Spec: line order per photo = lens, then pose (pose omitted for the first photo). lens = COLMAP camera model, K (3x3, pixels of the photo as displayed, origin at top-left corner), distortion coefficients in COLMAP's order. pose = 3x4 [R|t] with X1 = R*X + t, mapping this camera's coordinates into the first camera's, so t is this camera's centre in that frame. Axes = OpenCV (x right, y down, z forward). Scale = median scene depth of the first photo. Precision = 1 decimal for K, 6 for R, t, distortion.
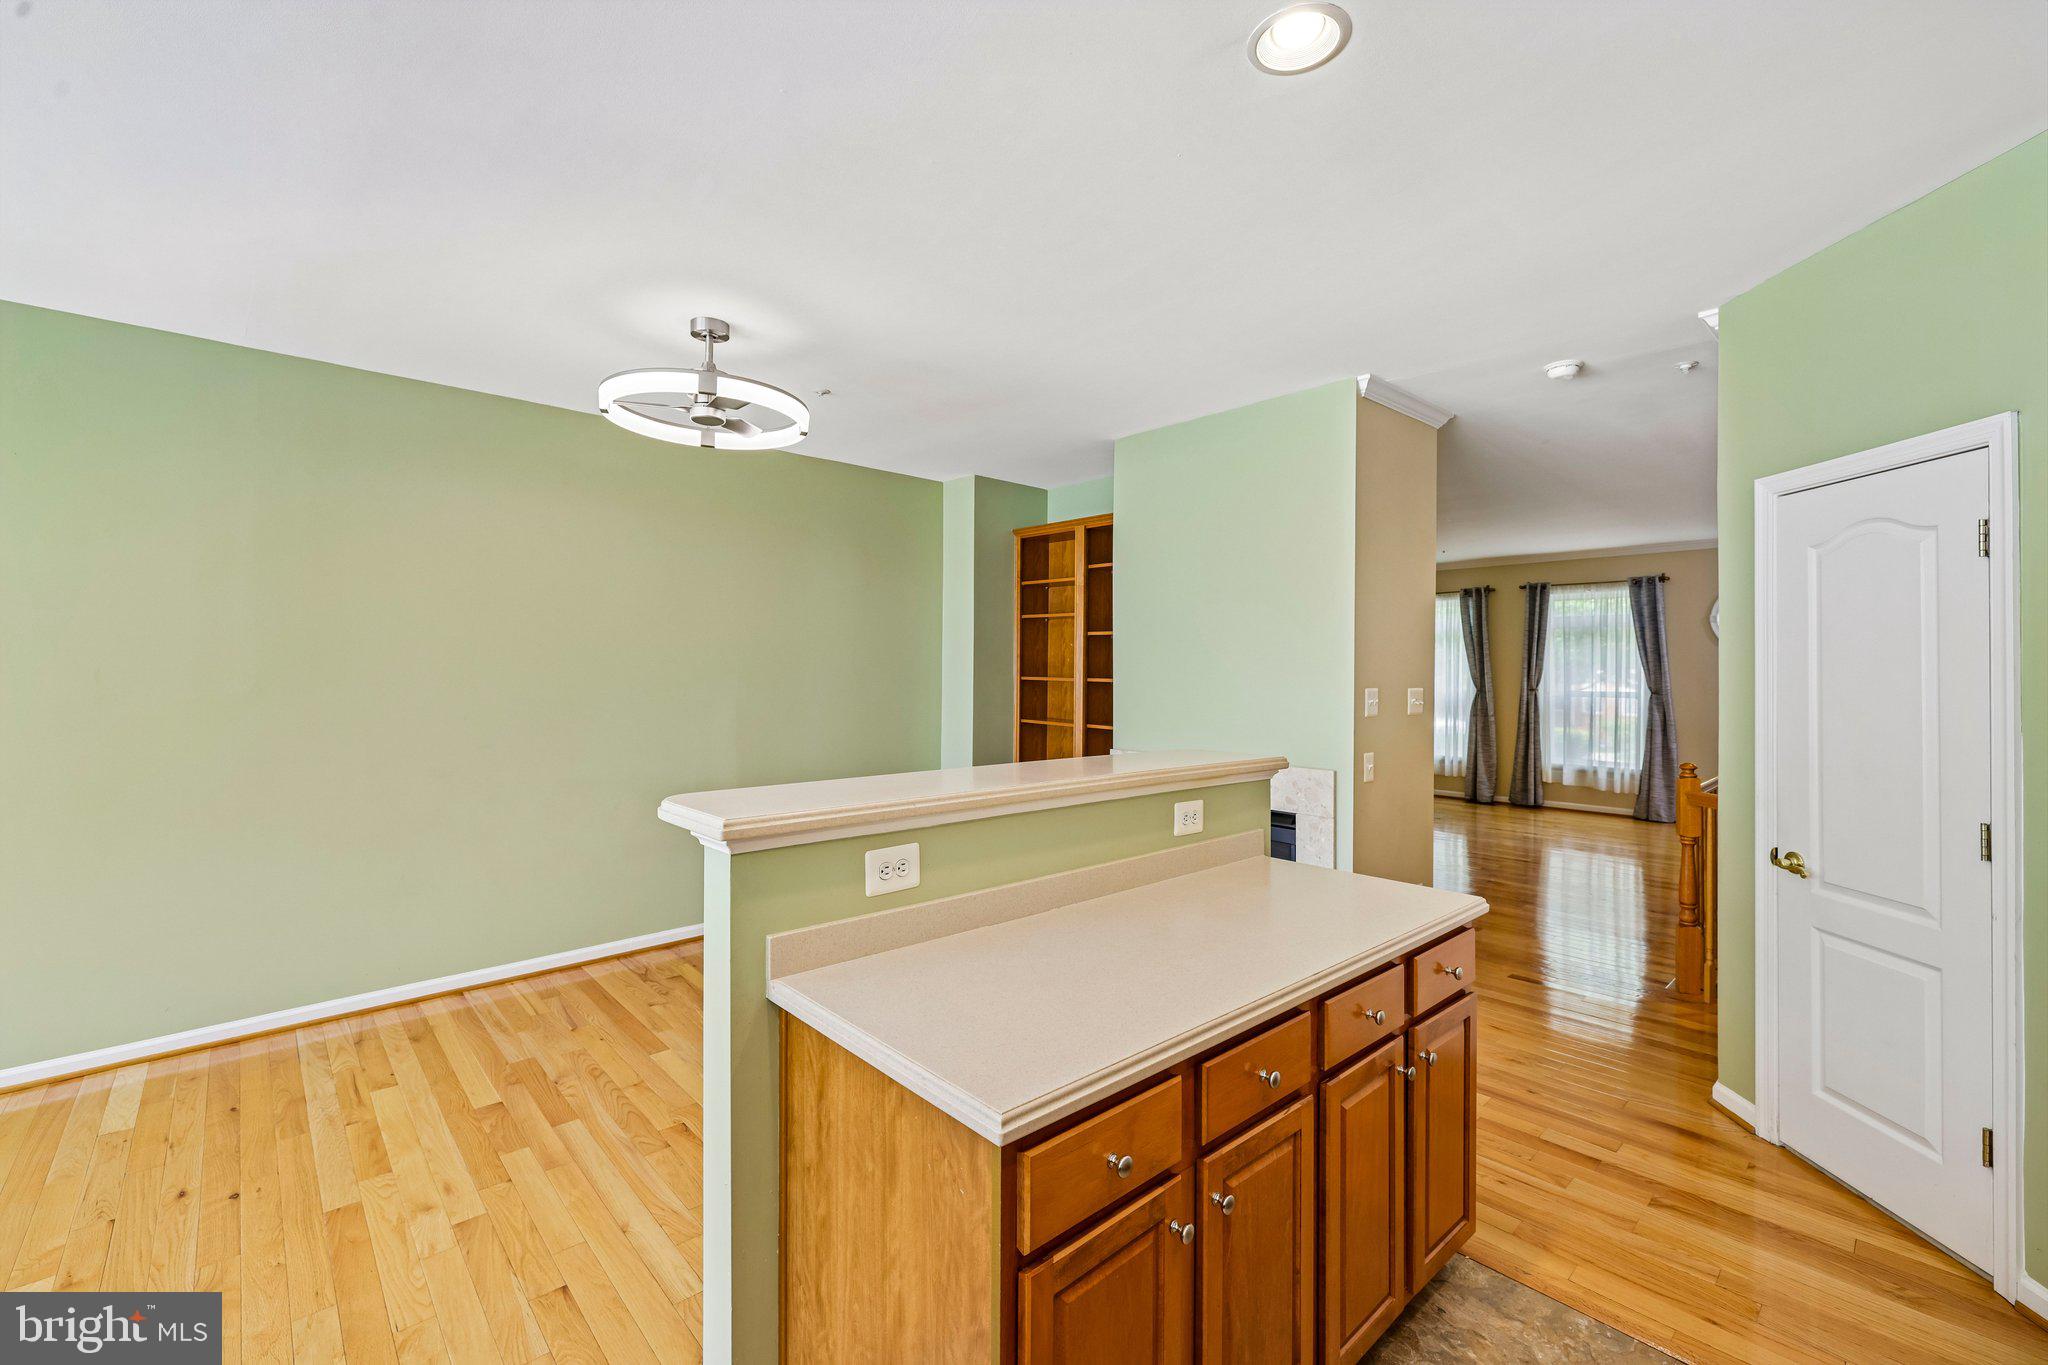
lens RADIAL K [[866.0, 0, 1014.1], [0, 866.0, 662.3], [0, 0, 1]] dist [-0.003113, 0.001462]
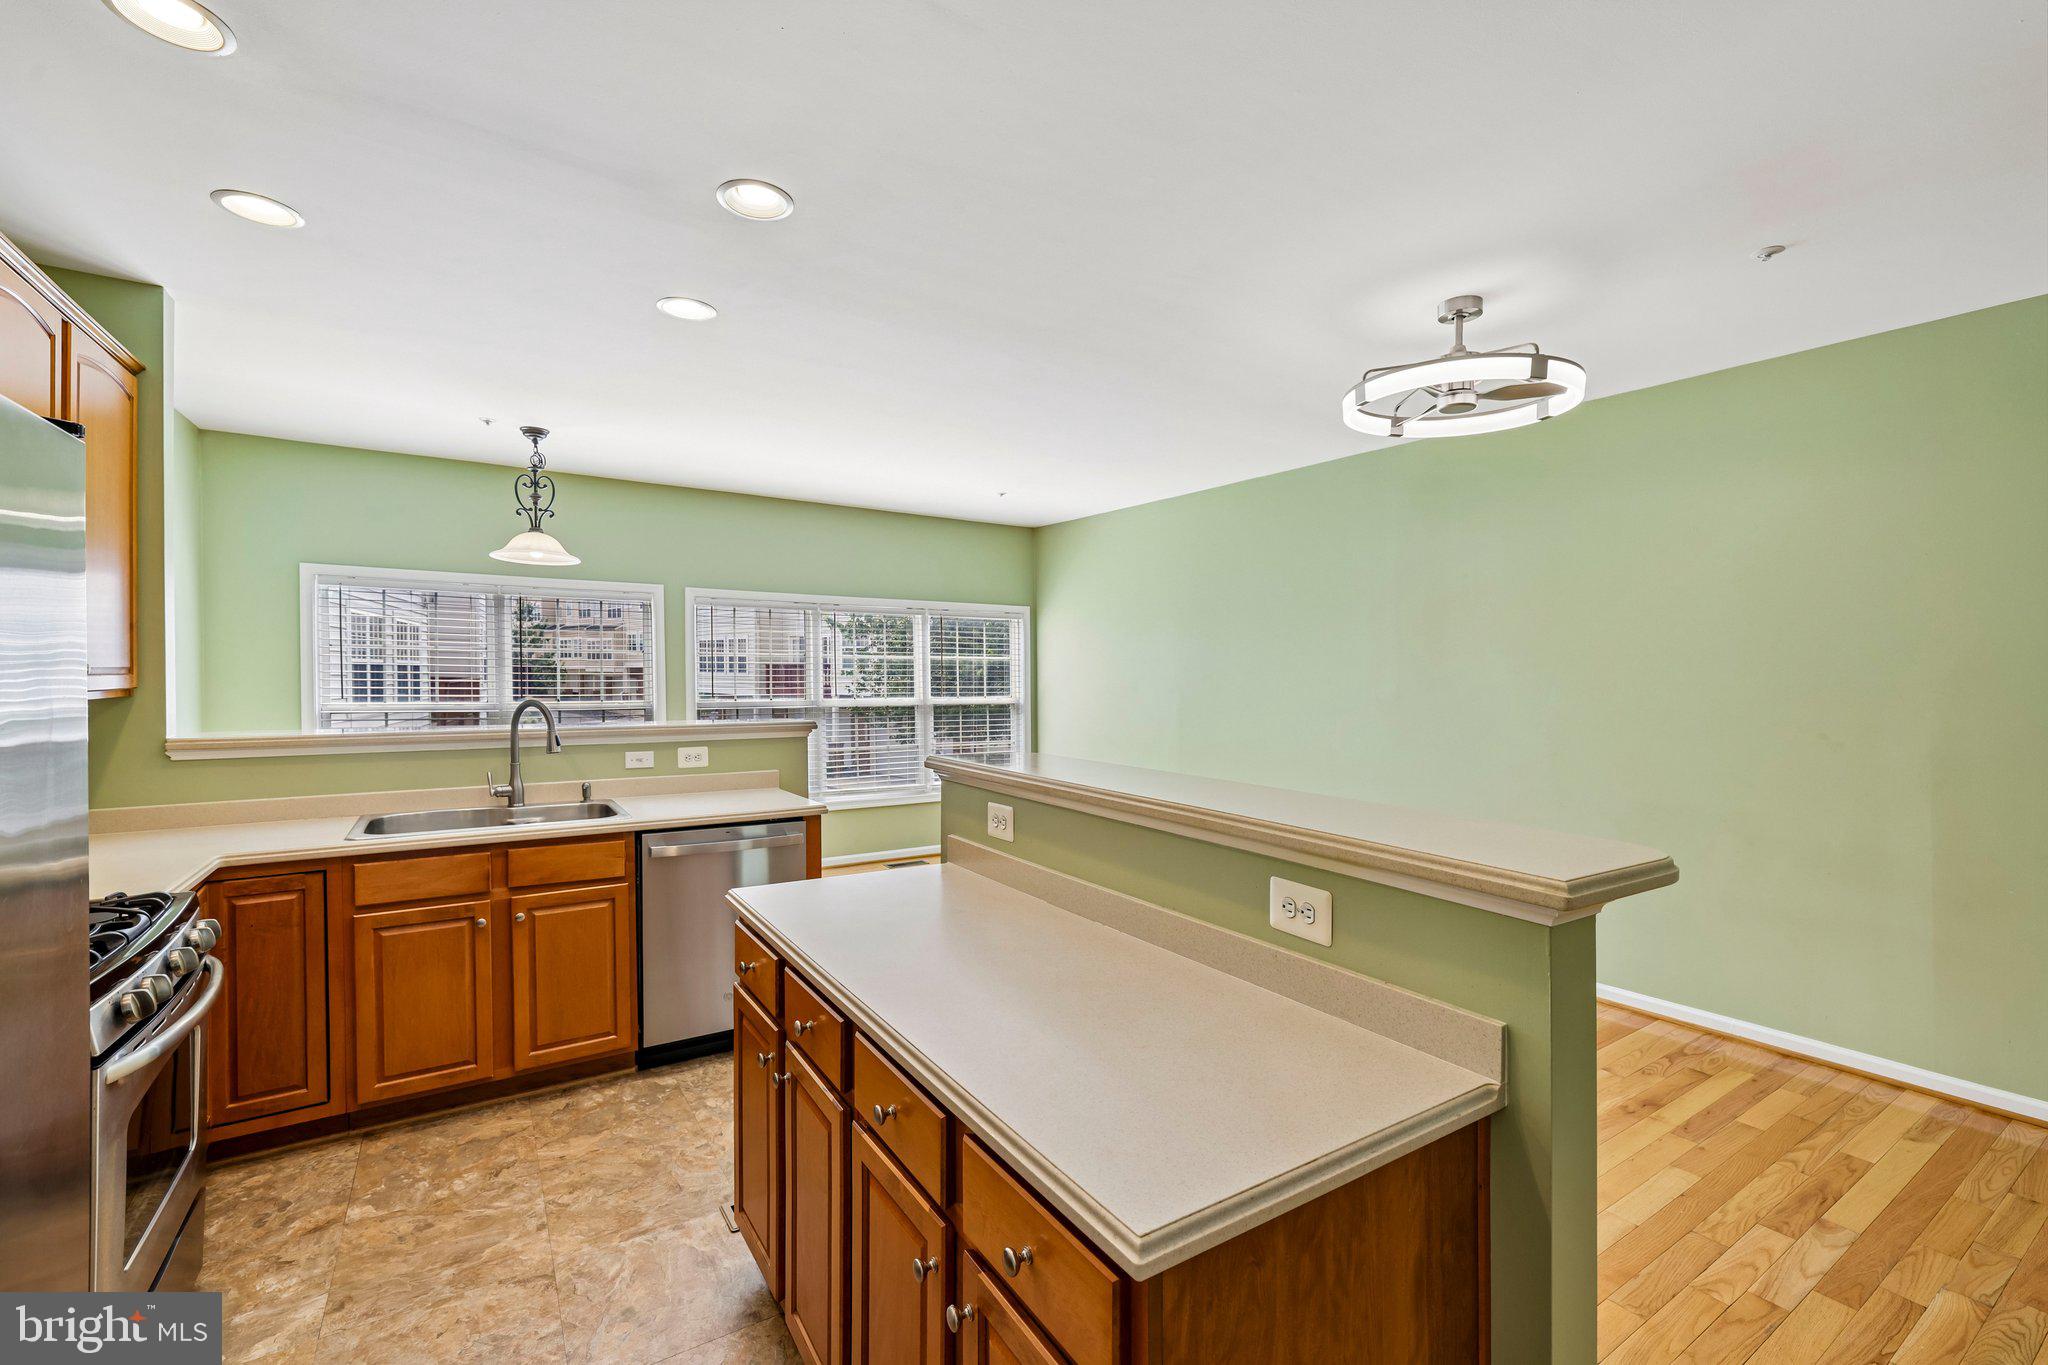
lens RADIAL K [[881.5, 0, 1011.5], [0, 881.5, 666.0], [0, 0, 1]] dist [0.008386, -0.000141]
pose [[-0.156484, -0.005068, -0.987667, 0.778306], [-0.003304, 0.999984, -0.004608, 0.005074], [0.987675, 0.002543, -0.156499, 0.800092]]
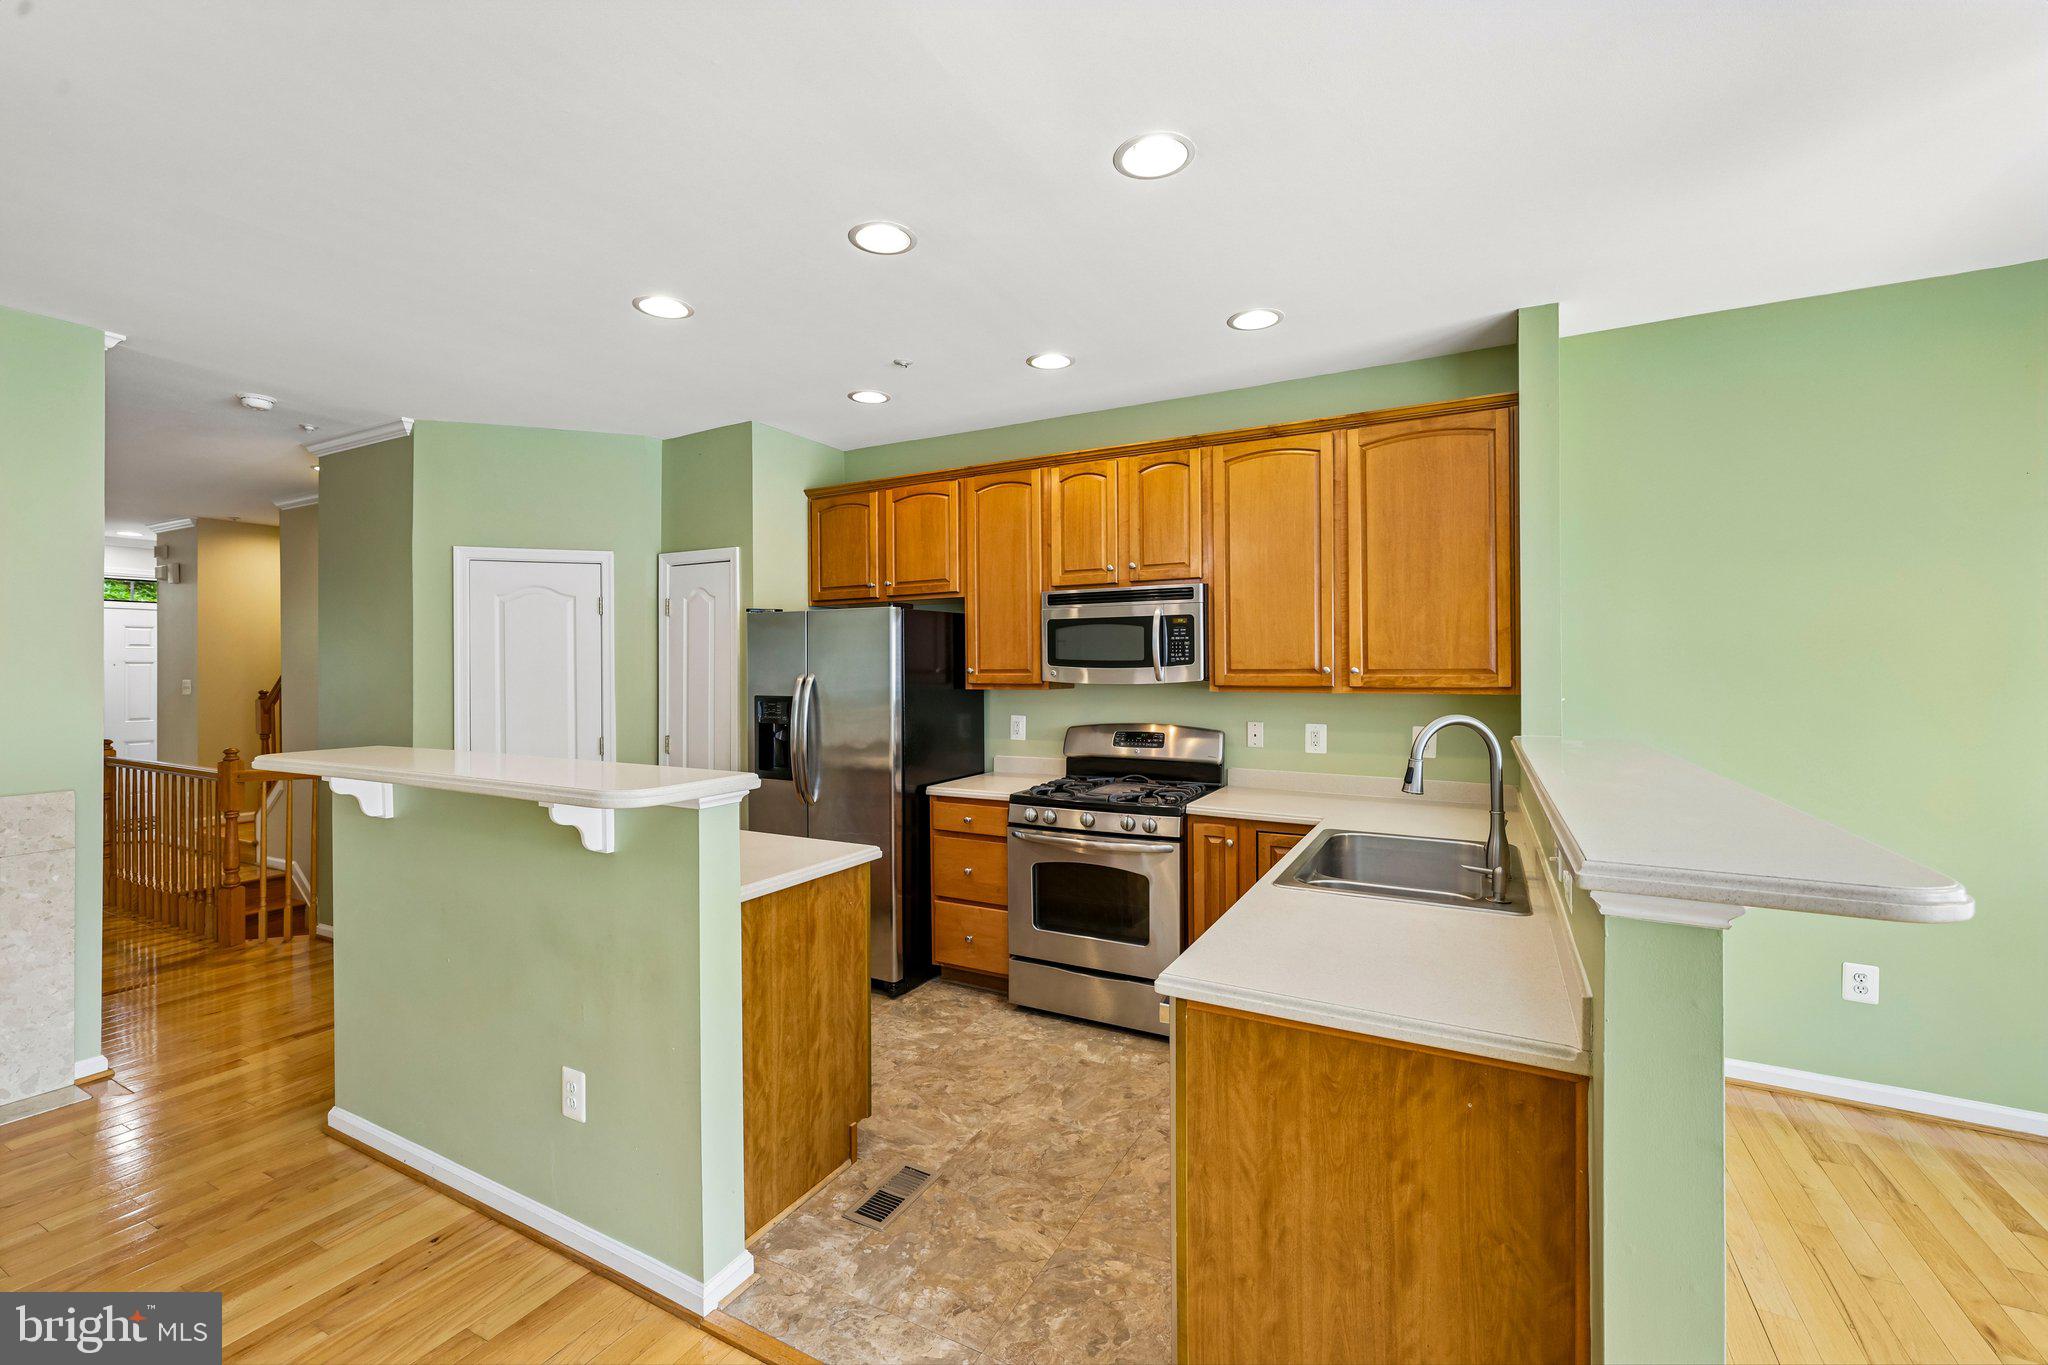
lens RADIAL K [[866.0, 0, 1017.9], [0, 866.0, 659.9], [0, 0, 1]] dist [-0.003113, 0.001462]
pose [[-0.345441, 0.006609, 0.938417, -1.018567], [-0.001982, 0.999968, -0.007772, 0.005209], [-0.938438, -0.004545, -0.345417, 0.610042]]
